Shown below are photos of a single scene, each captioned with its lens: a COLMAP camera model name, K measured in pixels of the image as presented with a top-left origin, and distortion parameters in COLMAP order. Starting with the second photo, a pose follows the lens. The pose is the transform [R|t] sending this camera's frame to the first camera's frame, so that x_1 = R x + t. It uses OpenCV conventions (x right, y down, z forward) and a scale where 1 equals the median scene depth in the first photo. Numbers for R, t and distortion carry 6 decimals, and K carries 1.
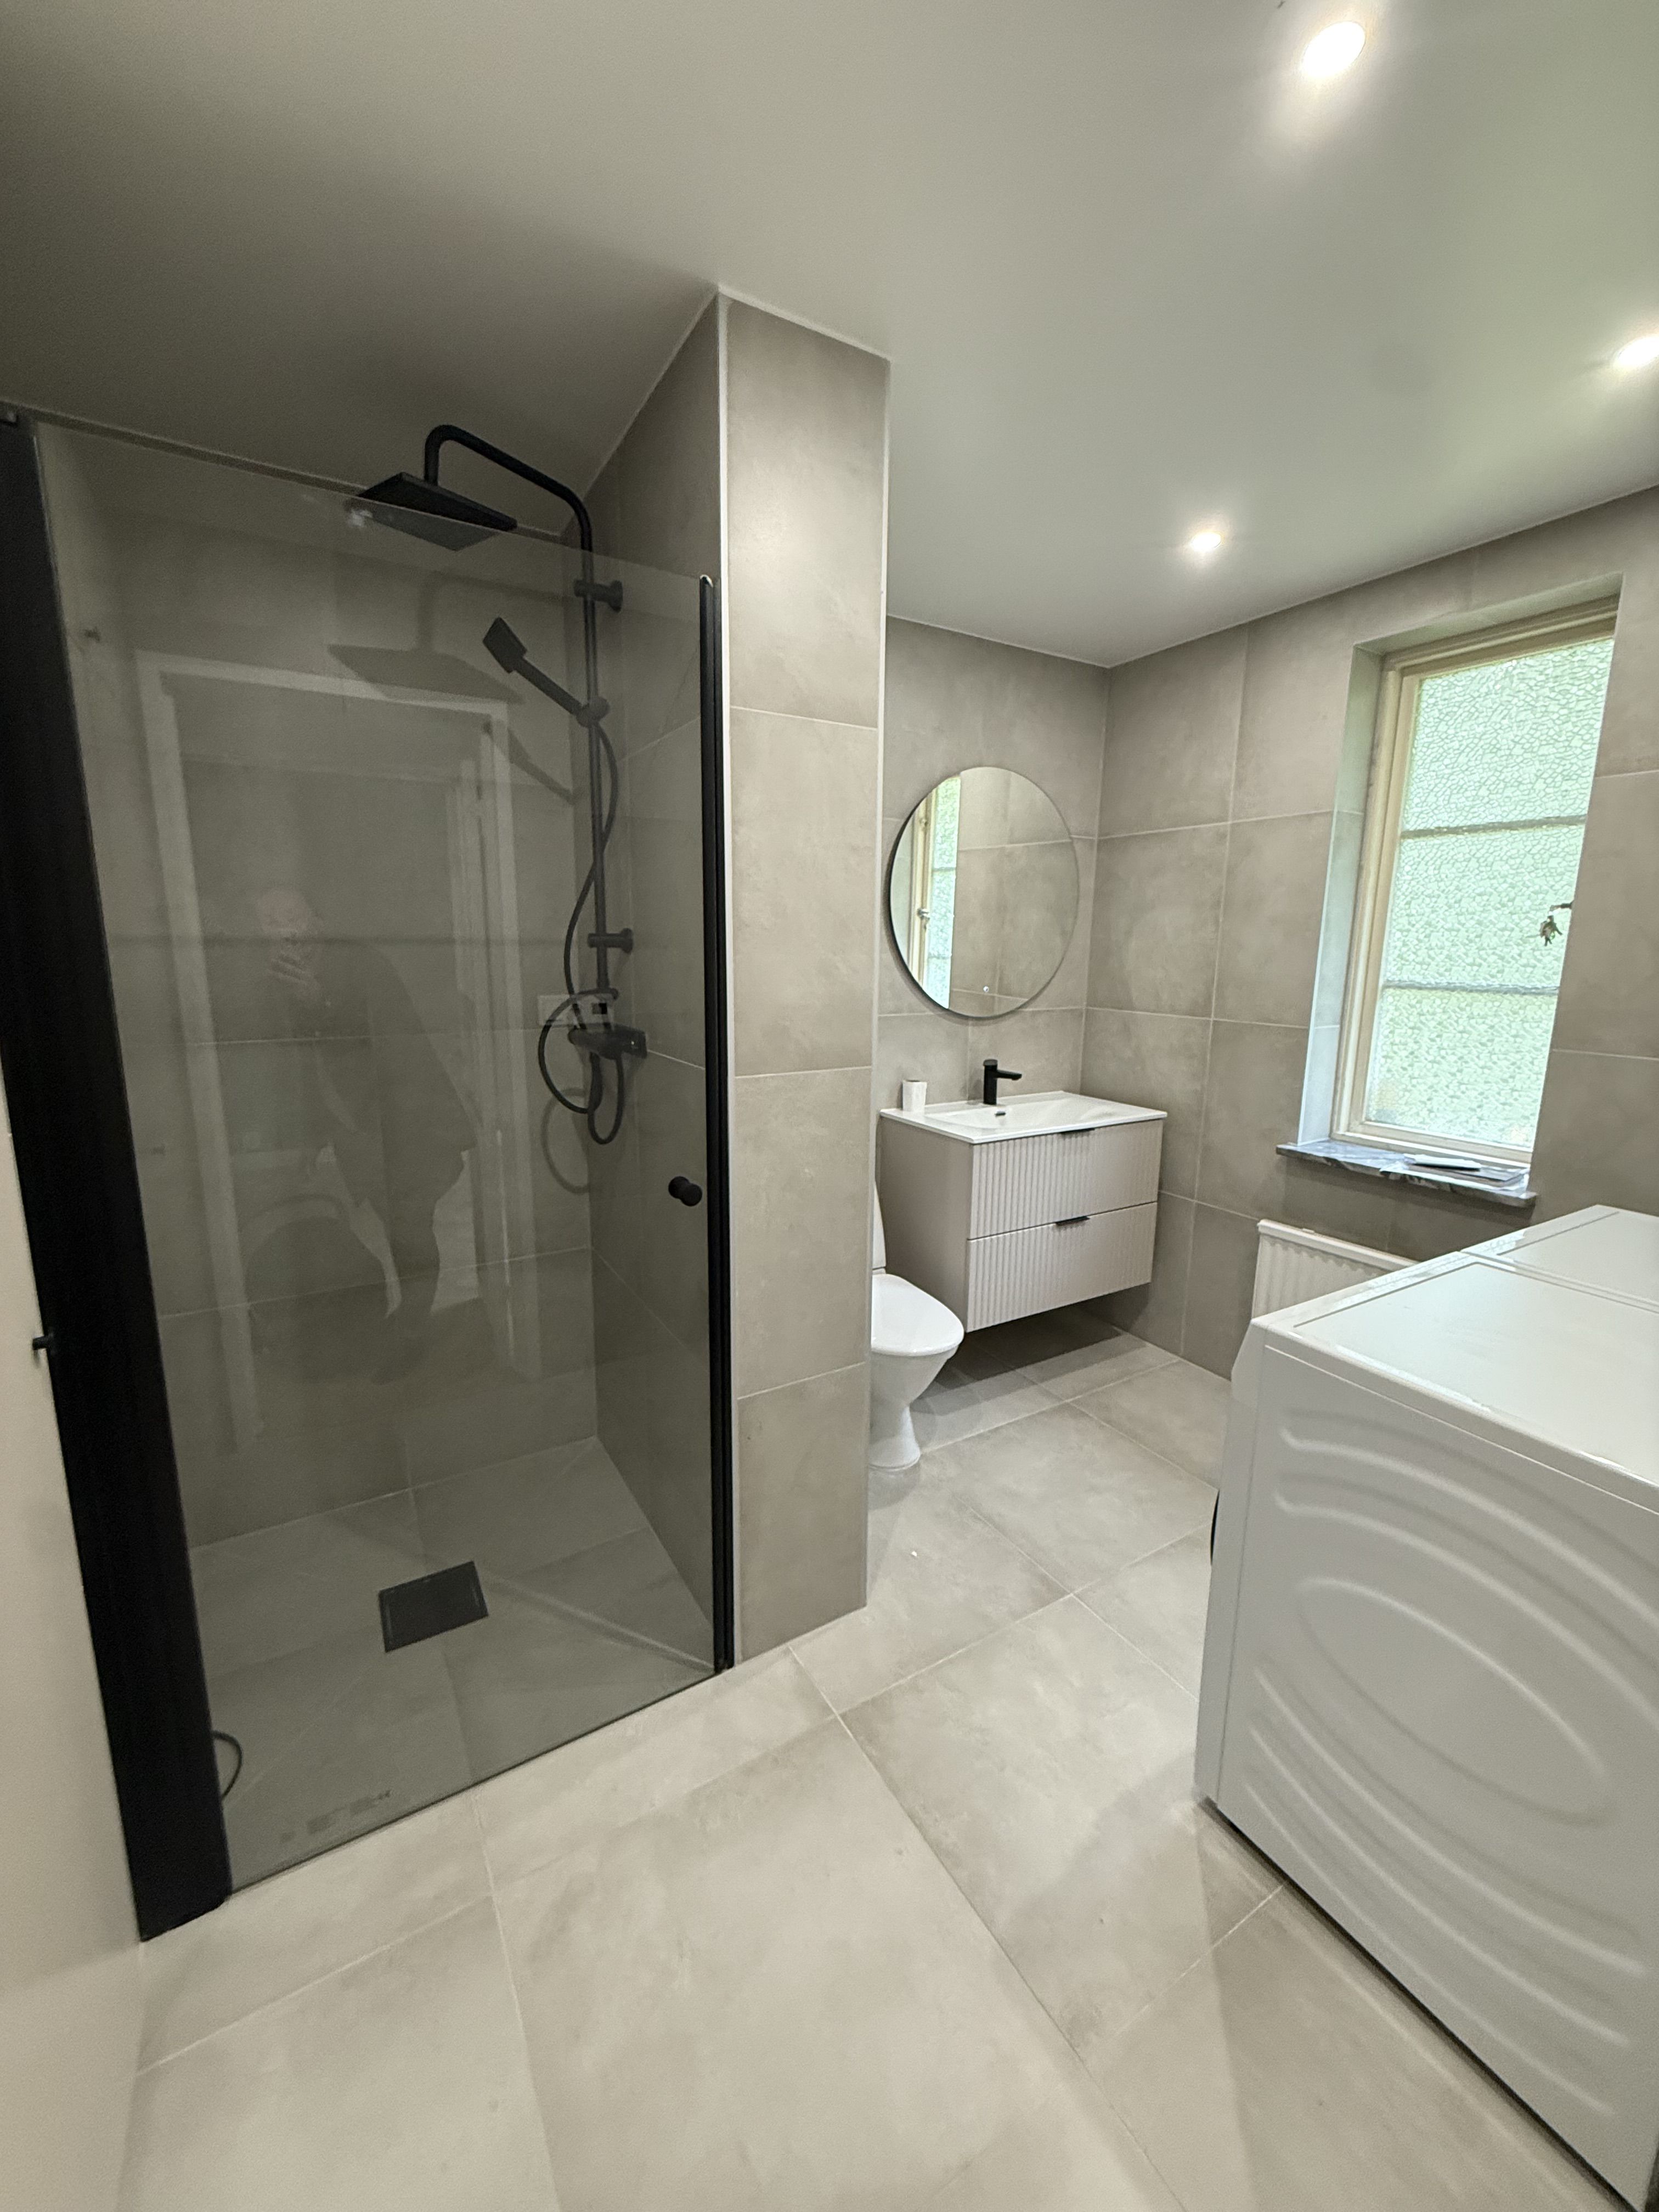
lens RADIAL K [[880.2, 0, 833.2], [0, 880.2, 1102.1], [0, 0, 1]] dist [0.000135, 0.000133]
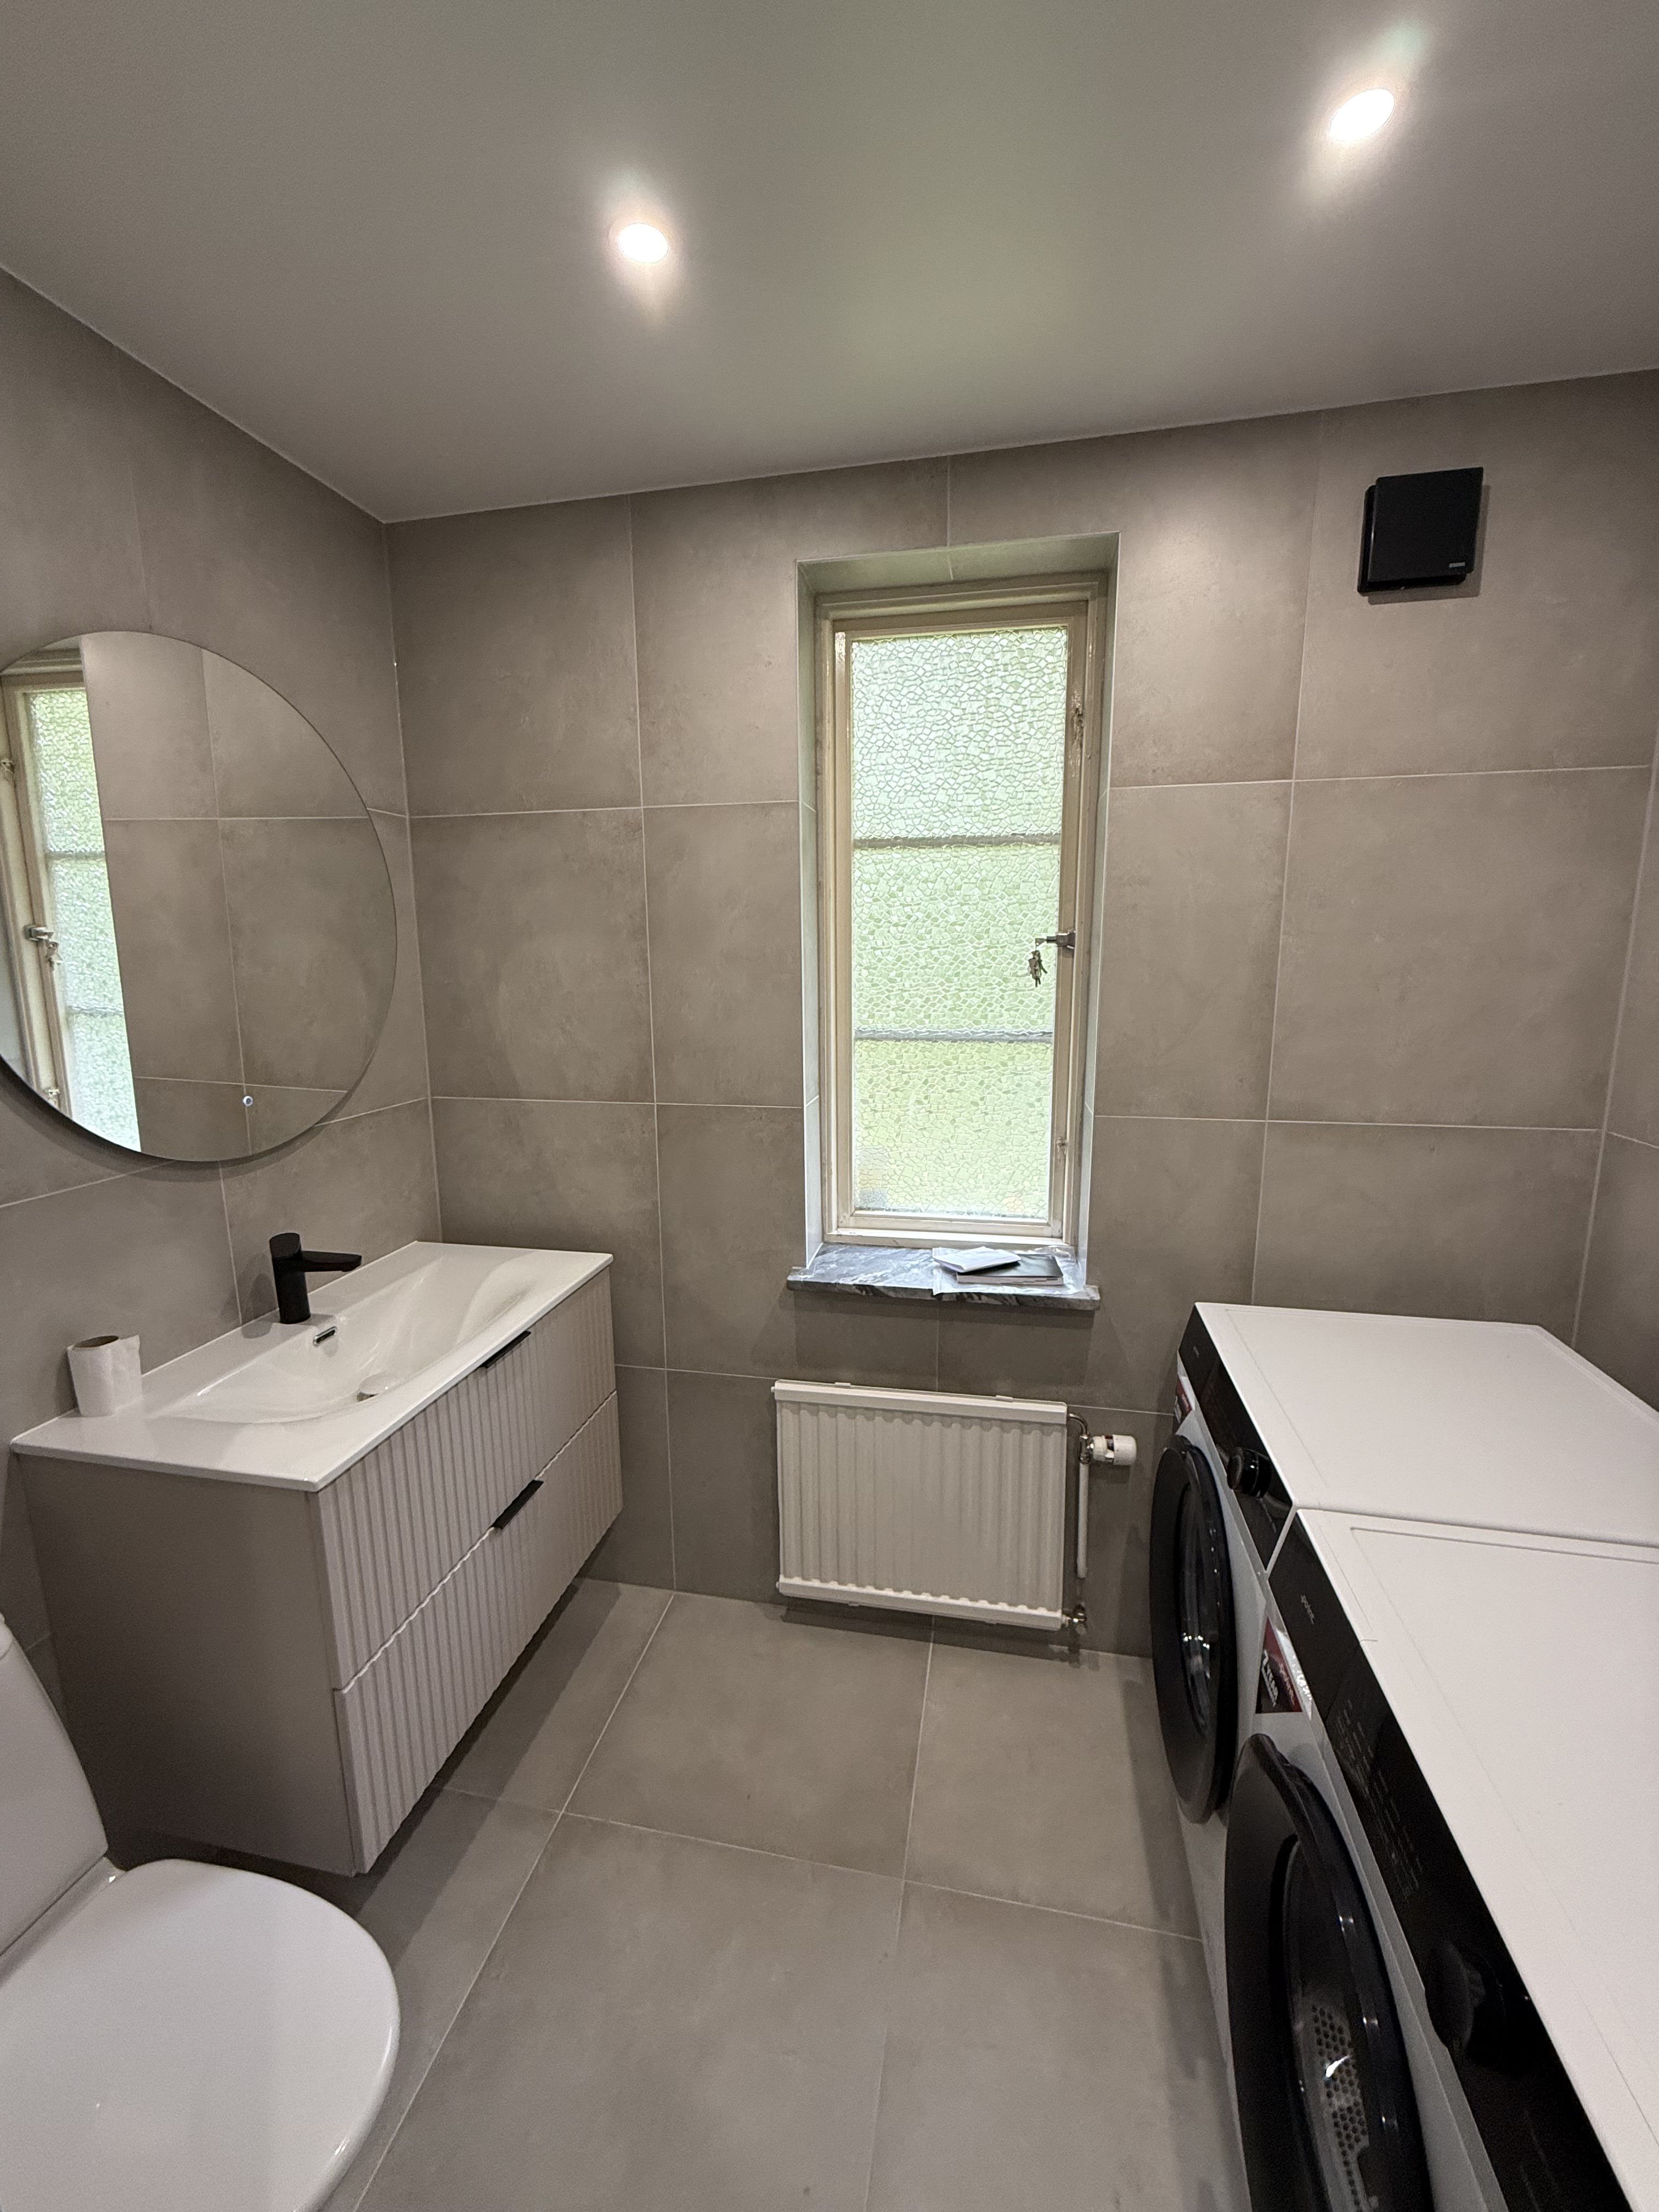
lens RADIAL K [[880.2, 0, 833.2], [0, 880.2, 1102.1], [0, 0, 1]] dist [0.000135, 0.000133]
pose [[0.674835, -0.143990, 0.723785, 0.039558], [0.147152, 0.987339, 0.059221, -0.115372], [-0.723149, 0.066542, 0.687479, 0.446477]]
